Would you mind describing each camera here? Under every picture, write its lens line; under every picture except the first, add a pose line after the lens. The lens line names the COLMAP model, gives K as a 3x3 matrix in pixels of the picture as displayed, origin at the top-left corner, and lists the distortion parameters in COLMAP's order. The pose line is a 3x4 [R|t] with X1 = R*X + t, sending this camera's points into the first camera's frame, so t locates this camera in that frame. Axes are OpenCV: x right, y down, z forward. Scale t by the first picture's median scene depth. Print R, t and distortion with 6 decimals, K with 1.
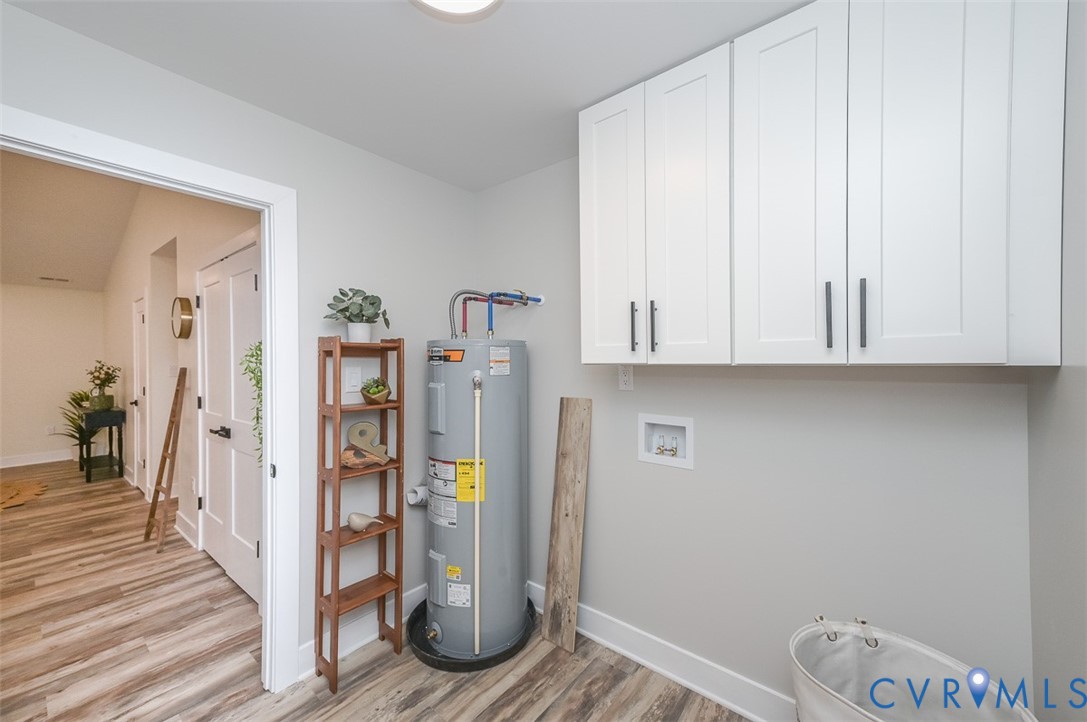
lens RADIAL K [[427.4, 0, 566.4], [0, 427.4, 362.9], [0, 0, 1]] dist [0.023155, 0.001239]
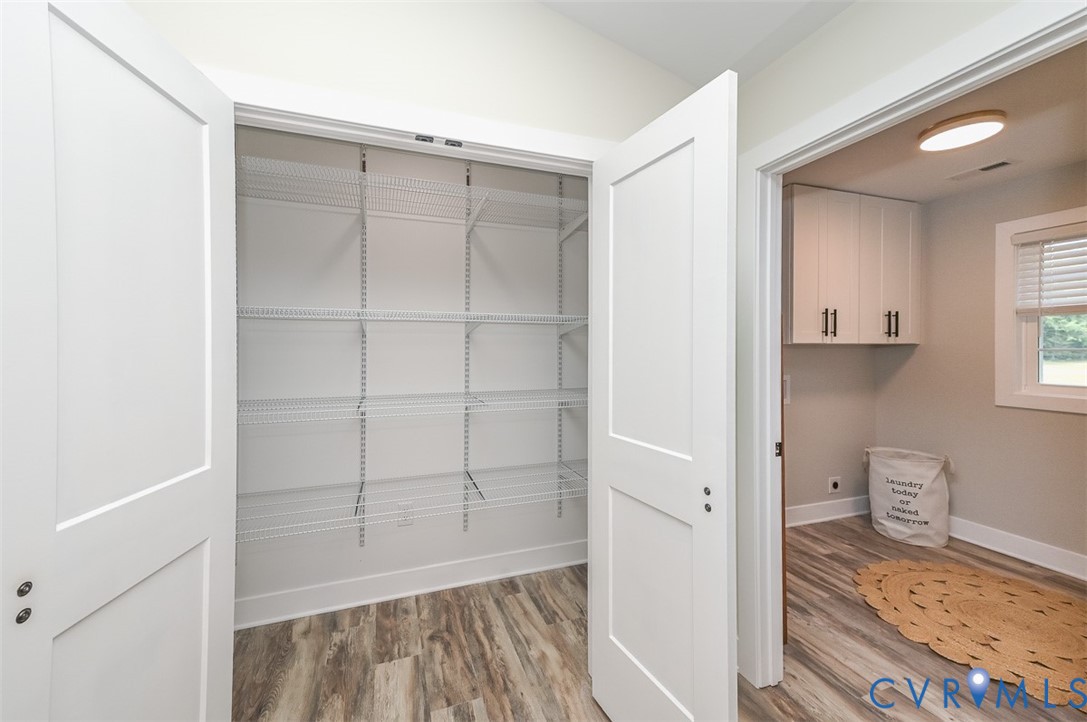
lens RADIAL K [[427.4, 0, 534.4], [0, 427.4, 350.4], [0, 0, 1]] dist [0.023155, 0.001239]
pose [[0.533205, 0.002039, 0.845983, -1.635116], [0.003800, 0.999981, -0.004805, 0.029647], [-0.845977, 0.005777, 0.533188, 0.865621]]
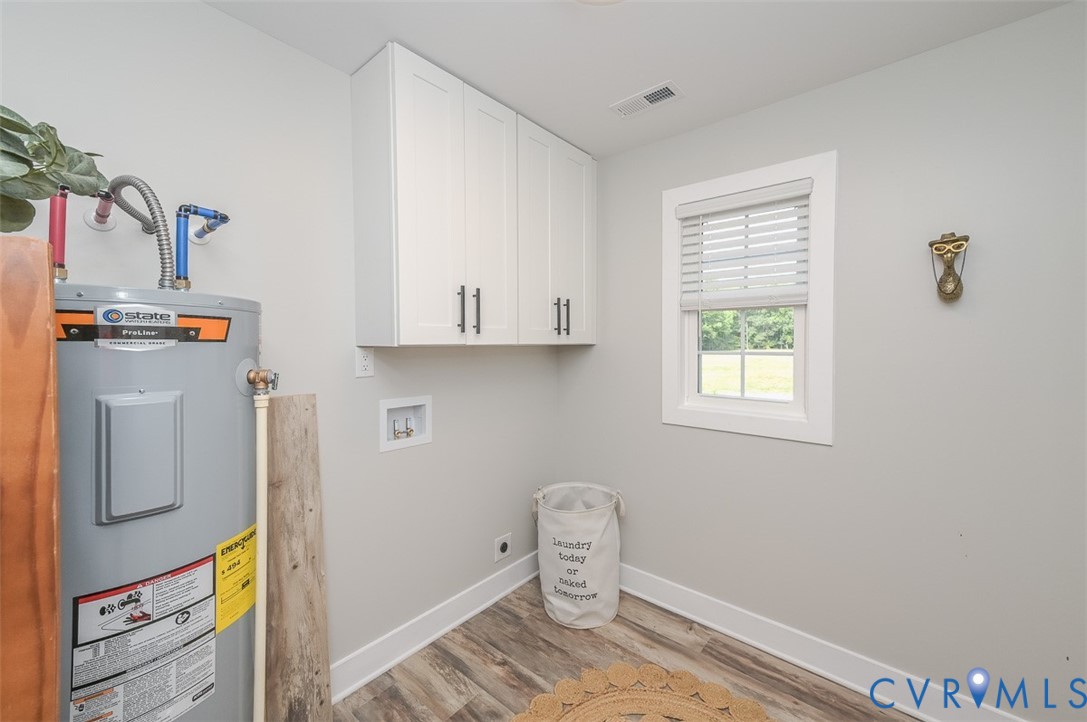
lens RADIAL K [[427.4, 0, 542.5], [0, 427.4, 351.7], [0, 0, 1]] dist [0.023155, 0.001239]
pose [[0.042409, -0.015035, 0.998987, -0.720598], [0.009965, 0.999843, 0.014625, 0.004761], [-0.999051, 0.009335, 0.042552, 0.614334]]
